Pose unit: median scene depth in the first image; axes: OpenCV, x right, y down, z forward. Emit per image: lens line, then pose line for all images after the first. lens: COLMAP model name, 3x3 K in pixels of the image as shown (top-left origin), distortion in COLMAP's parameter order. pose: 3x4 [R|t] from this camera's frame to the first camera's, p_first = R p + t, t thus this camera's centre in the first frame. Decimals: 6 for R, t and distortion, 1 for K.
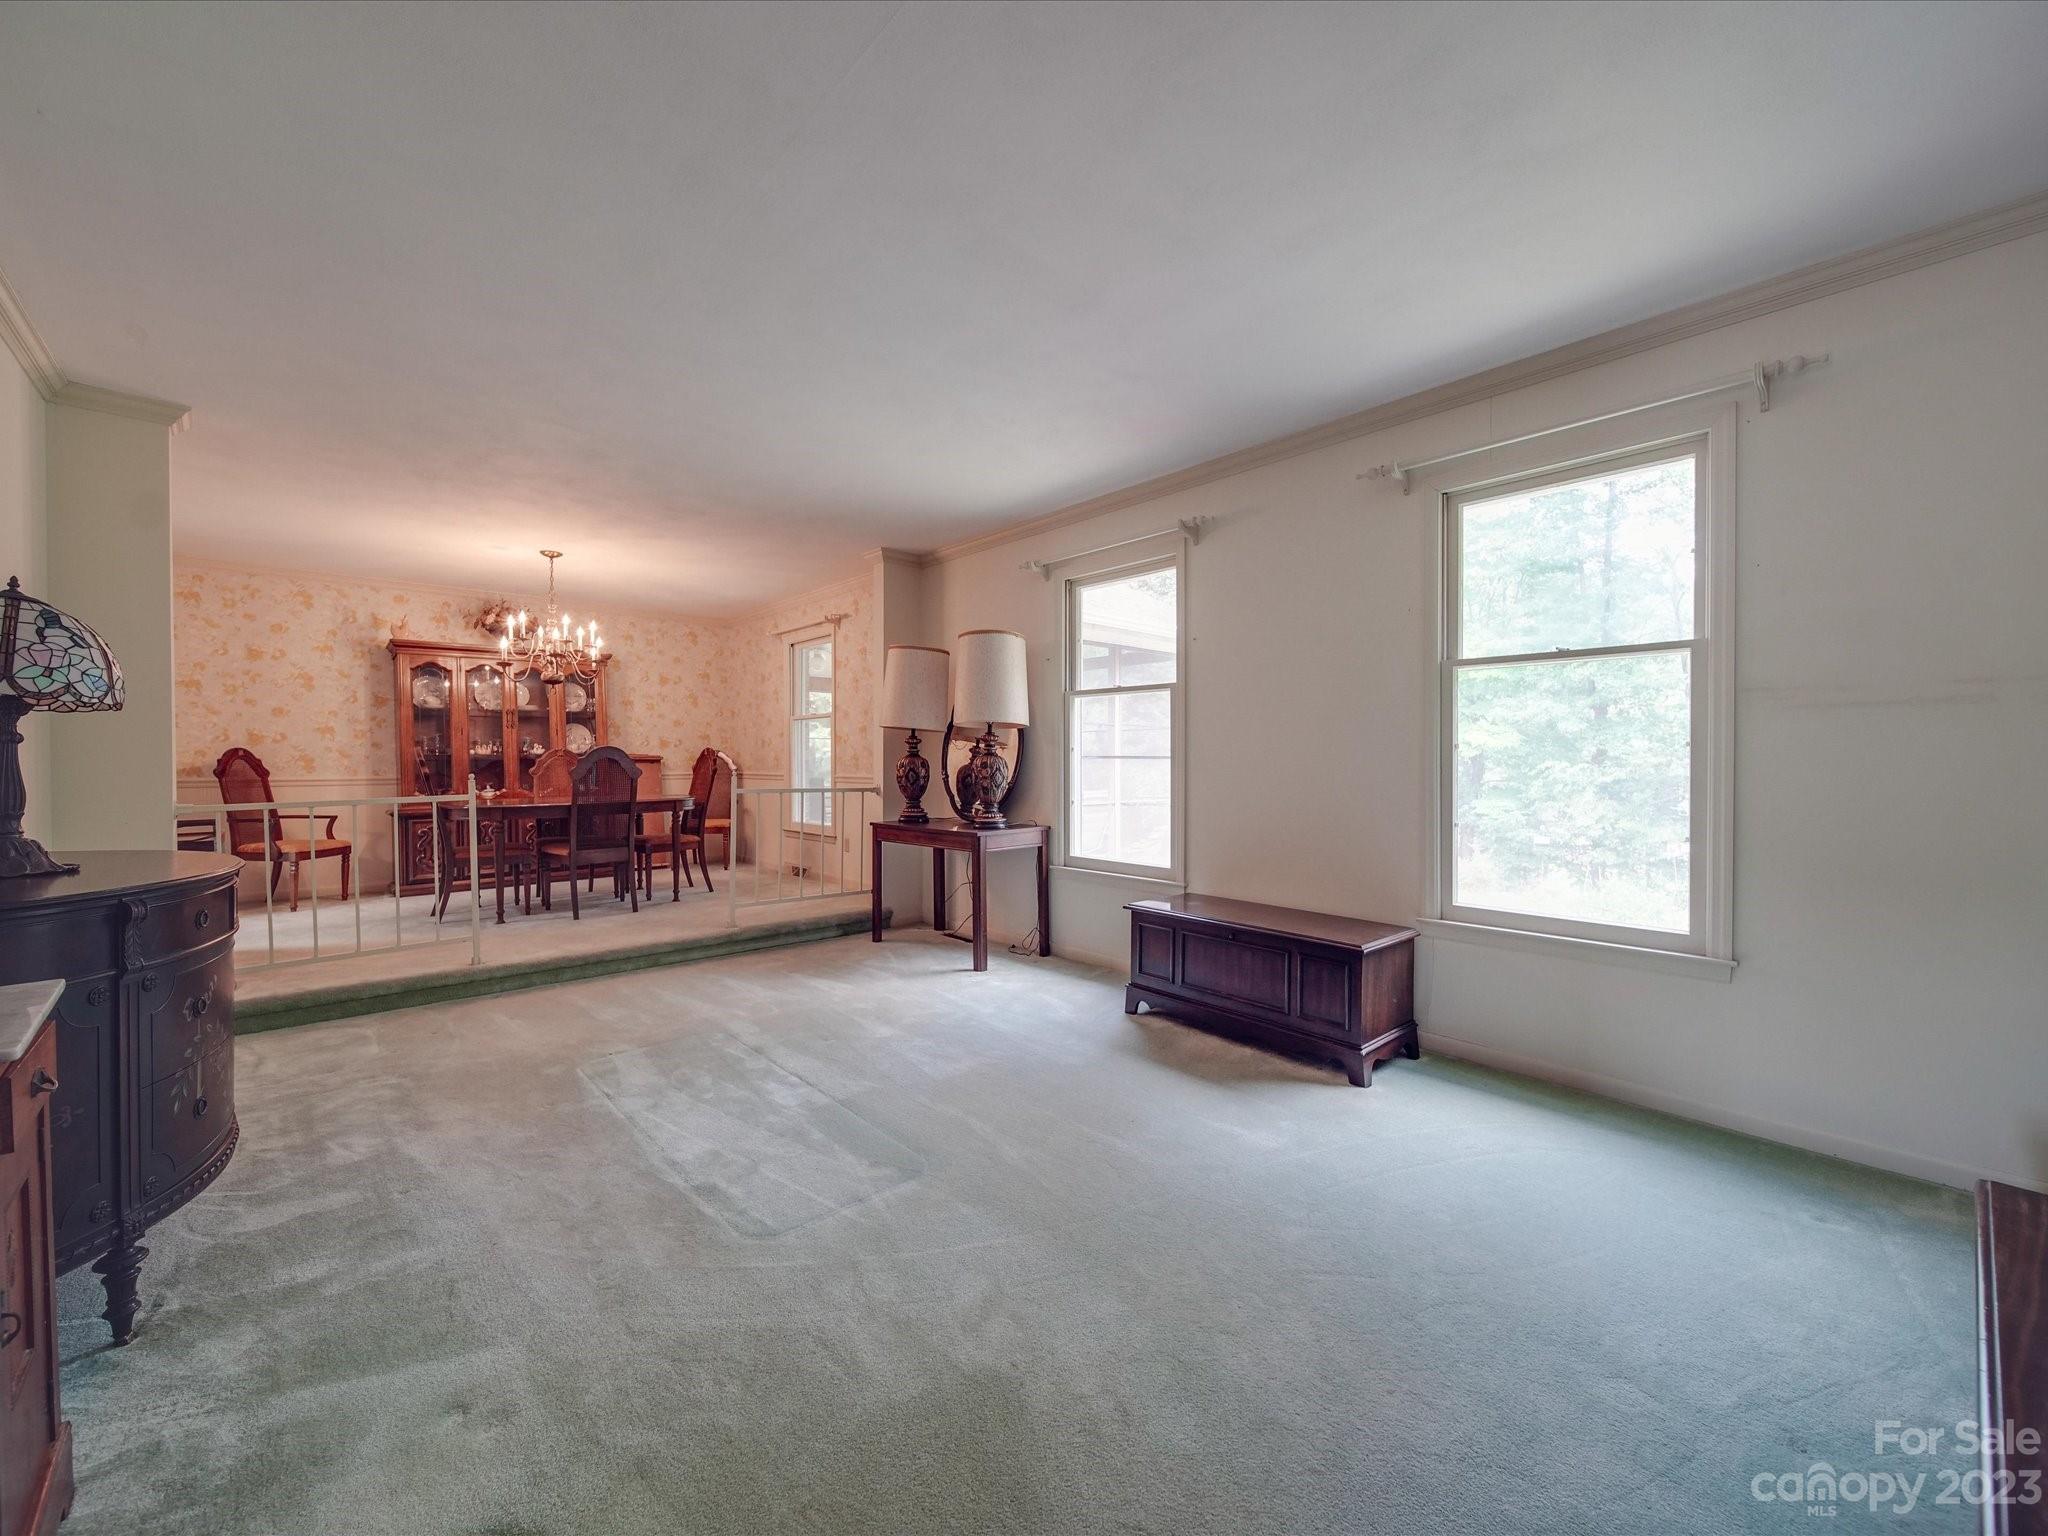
lens RADIAL K [[805.5, 0, 1029.8], [0, 805.5, 769.0], [0, 0, 1]] dist [-0.000612, -0.001790]
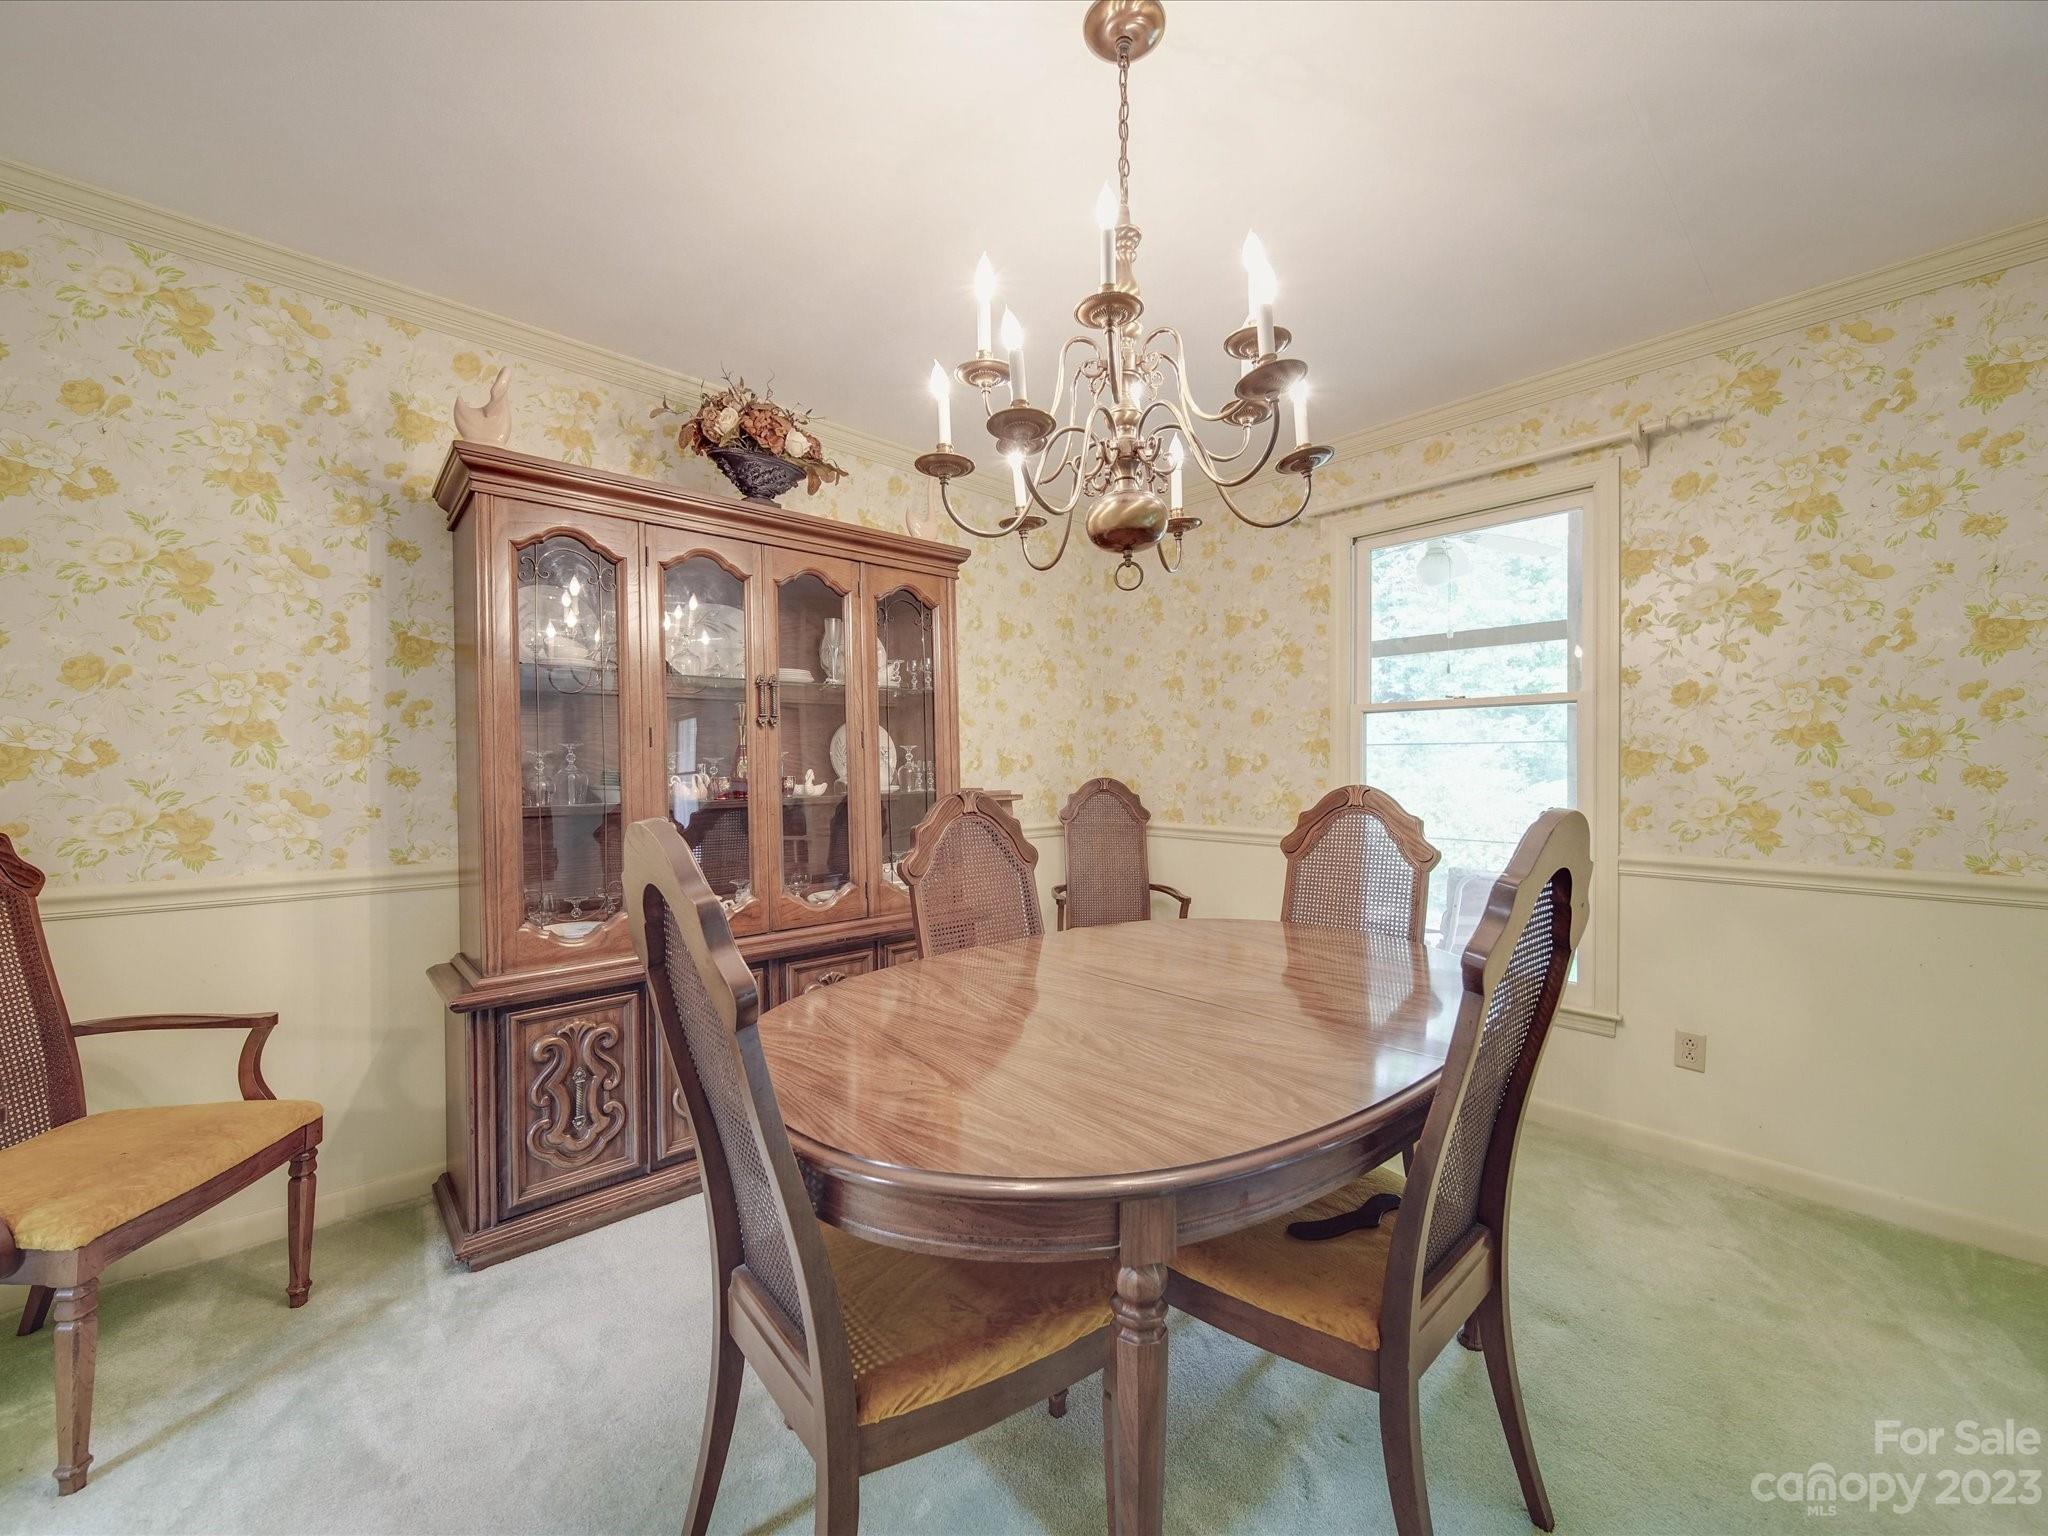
lens RADIAL K [[805.5, 0, 1026.7], [0, 805.5, 769.8], [0, 0, 1]] dist [-0.000612, -0.001790]
pose [[0.999994, 0.002331, -0.002577, -0.795235], [-0.002352, 0.999965, -0.007980, -0.044492], [0.002559, 0.007986, 0.999965, 0.959639]]
